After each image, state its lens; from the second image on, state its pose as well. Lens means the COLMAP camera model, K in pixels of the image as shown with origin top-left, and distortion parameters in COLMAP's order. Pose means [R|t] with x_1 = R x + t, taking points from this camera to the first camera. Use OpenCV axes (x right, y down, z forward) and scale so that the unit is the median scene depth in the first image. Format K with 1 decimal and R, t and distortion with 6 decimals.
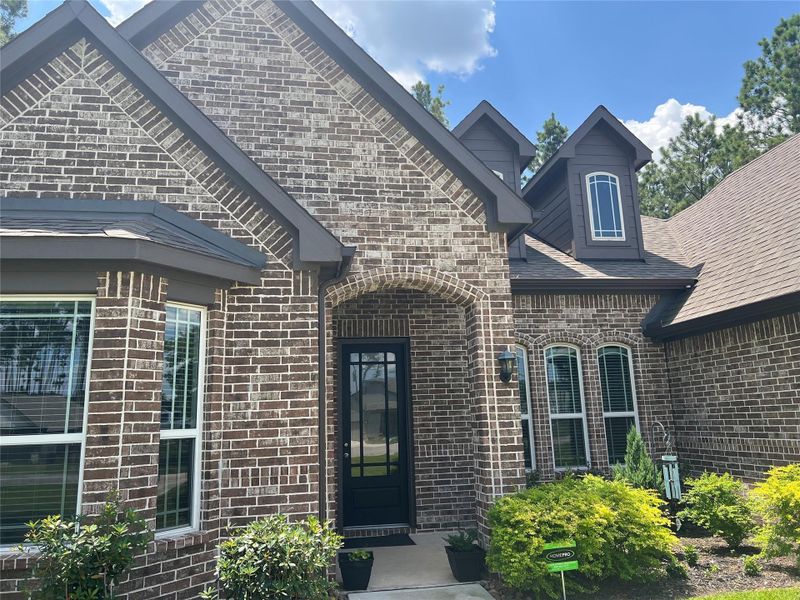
lens RADIAL K [[589.4, 0, 400.0], [0, 589.4, 300.0], [0, 0, 1]] dist [0.116385, -0.180443]
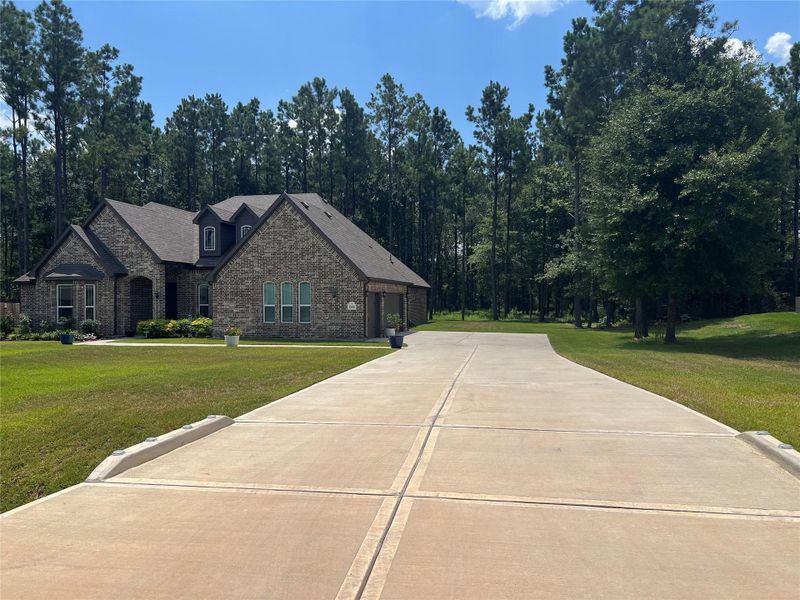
lens RADIAL K [[589.4, 0, 400.0], [0, 589.4, 300.0], [0, 0, 1]] dist [0.116385, -0.180443]
pose [[0.939497, 0.022333, -0.341830, 2.626785], [0.048251, 0.979297, 0.196594, -0.497767], [0.339143, -0.201193, 0.918969, -1.966088]]
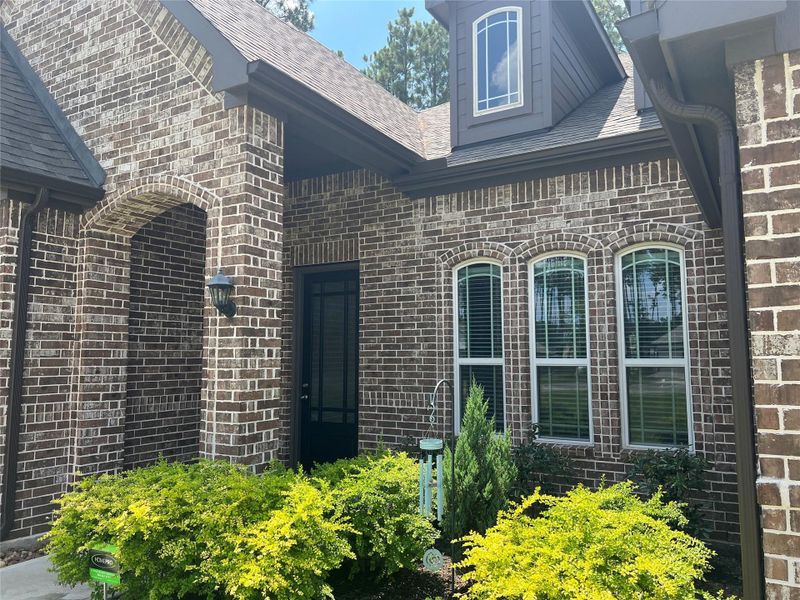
lens RADIAL K [[589.4, 0, 400.0], [0, 589.4, 300.0], [0, 0, 1]] dist [0.116385, -0.180443]
pose [[0.777304, -0.028496, -0.628479, 0.587399], [0.102658, 0.991329, 0.082020, 0.058381], [0.620693, -0.128273, 0.773490, 0.418119]]
